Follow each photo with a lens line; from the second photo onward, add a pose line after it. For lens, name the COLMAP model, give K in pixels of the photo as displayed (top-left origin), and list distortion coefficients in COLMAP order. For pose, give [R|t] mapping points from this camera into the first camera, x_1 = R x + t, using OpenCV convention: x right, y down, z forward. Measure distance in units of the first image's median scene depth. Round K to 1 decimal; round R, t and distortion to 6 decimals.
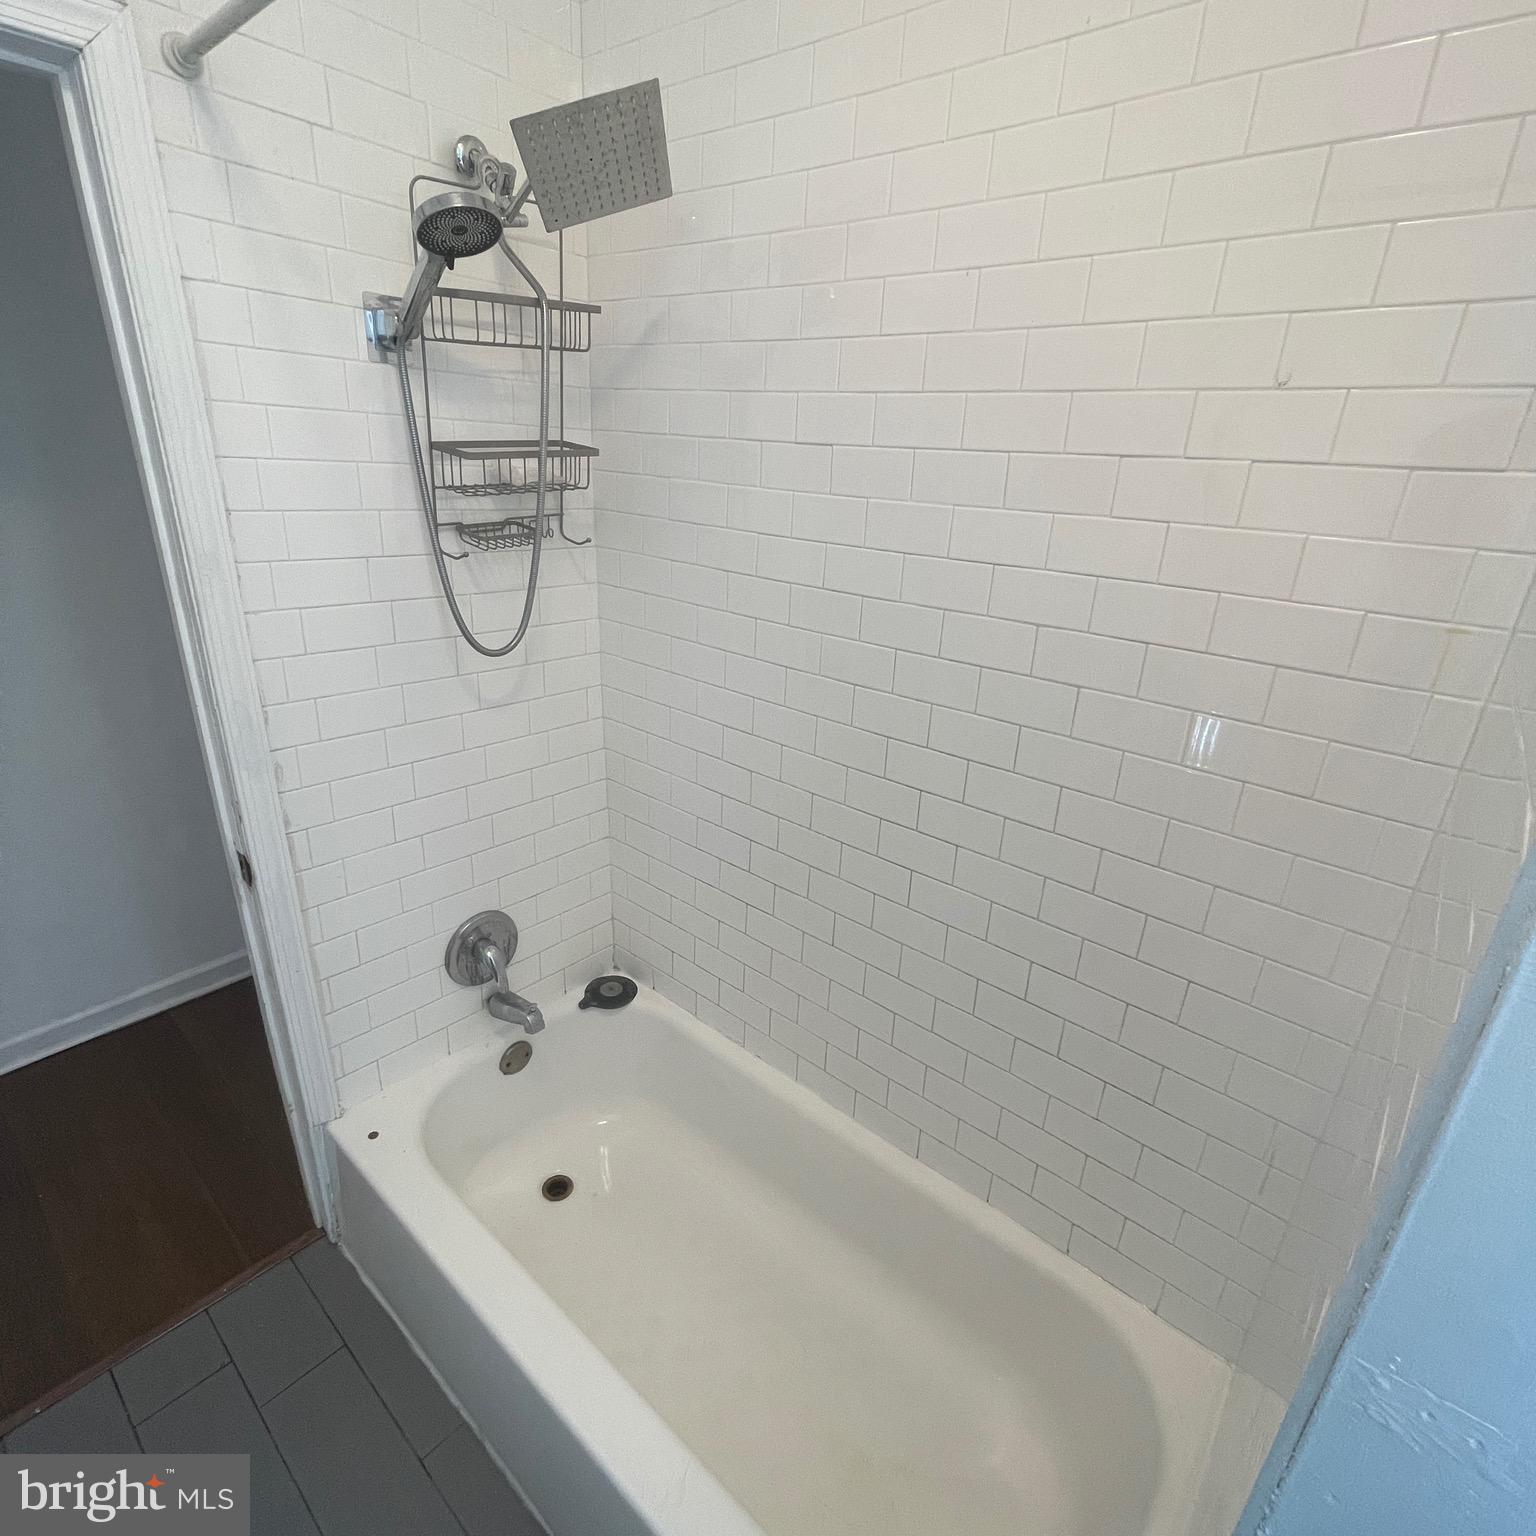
lens RADIAL K [[824.2, 0, 770.7], [0, 824.2, 771.0], [0, 0, 1]] dist [-0.009017, 0.004168]
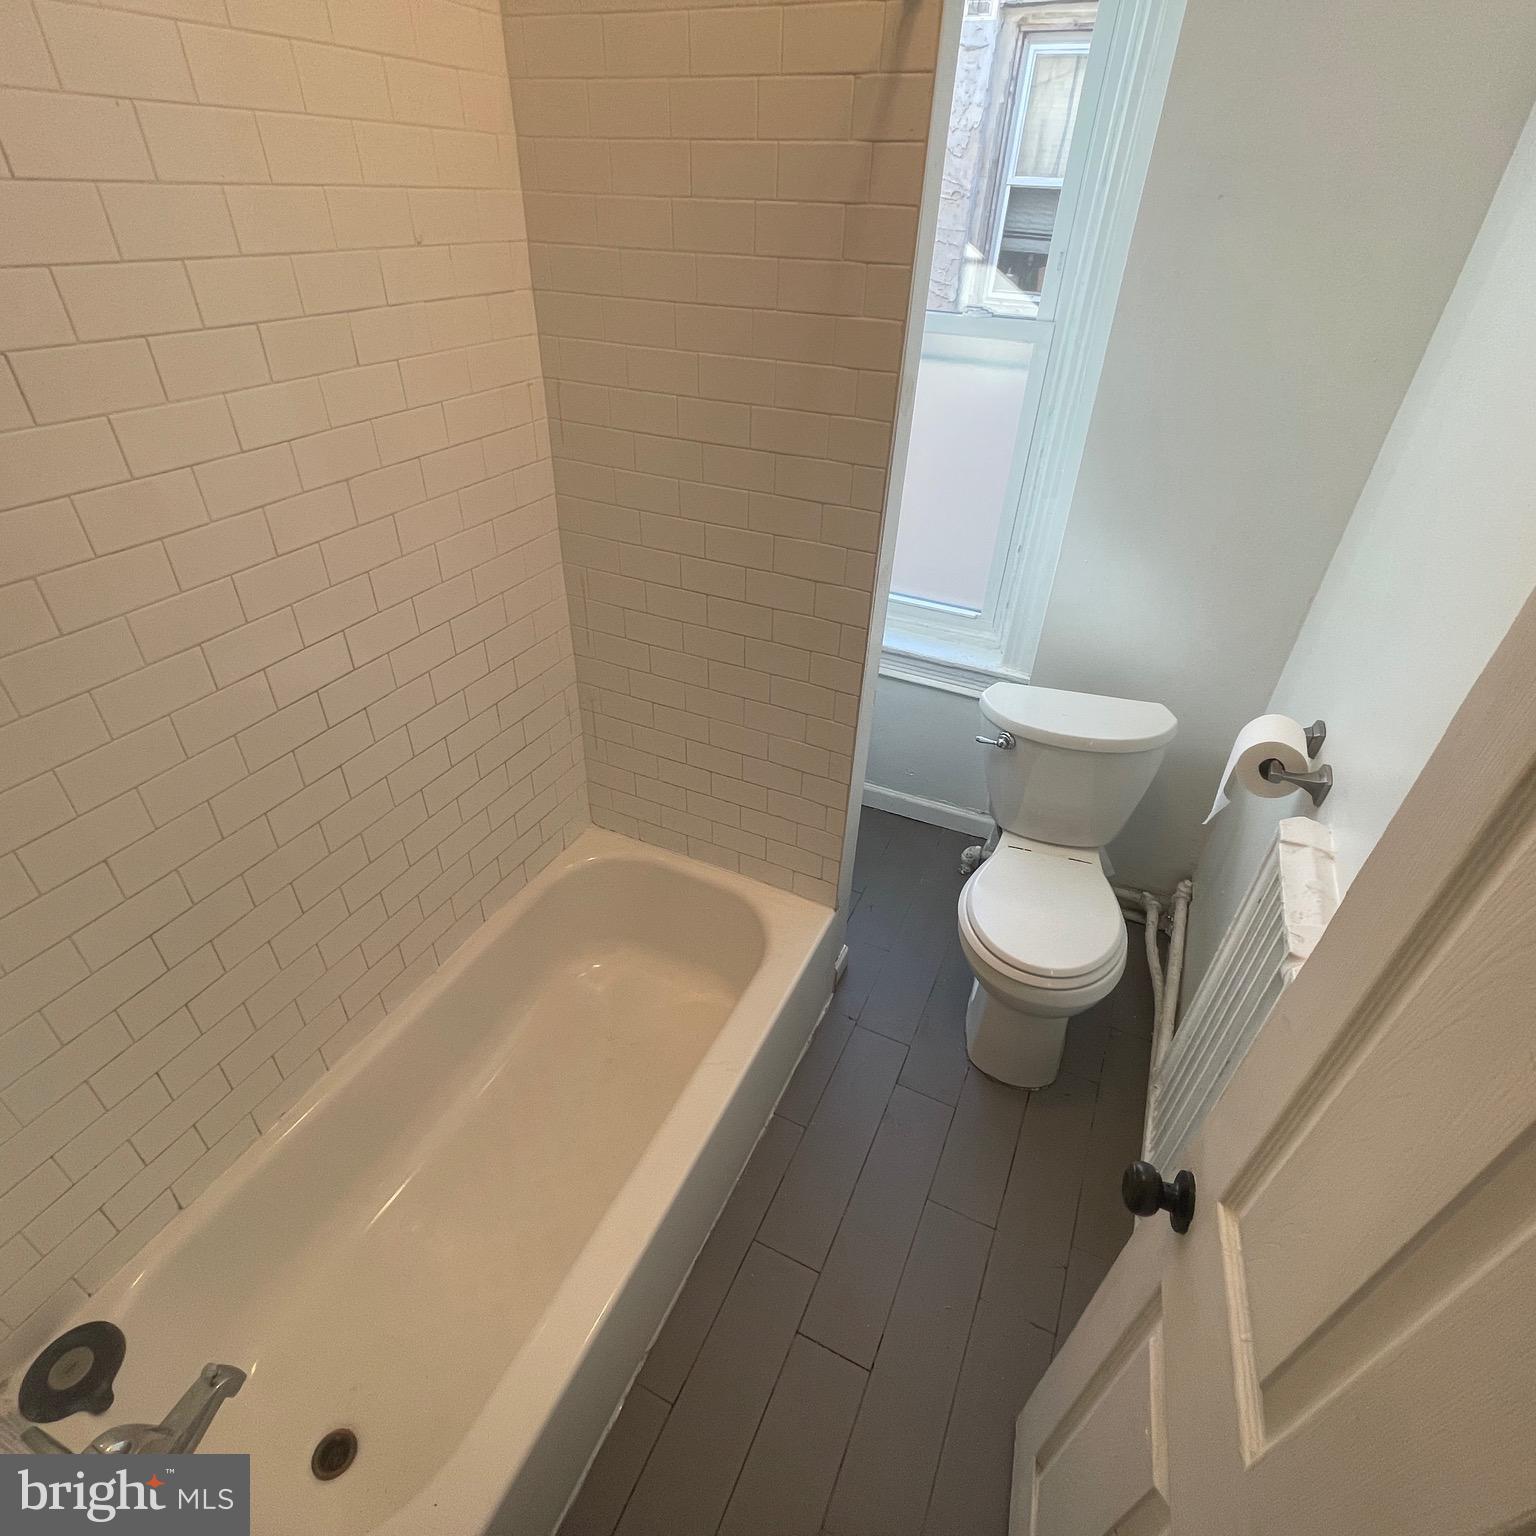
lens RADIAL K [[824.2, 0, 765.6], [0, 824.2, 768.5], [0, 0, 1]] dist [-0.009017, 0.004168]
pose [[-0.258432, -0.603178, 0.754579, -0.713126], [0.311483, 0.687367, 0.656129, -0.369761], [-0.914435, 0.404603, 0.010242, 0.505489]]
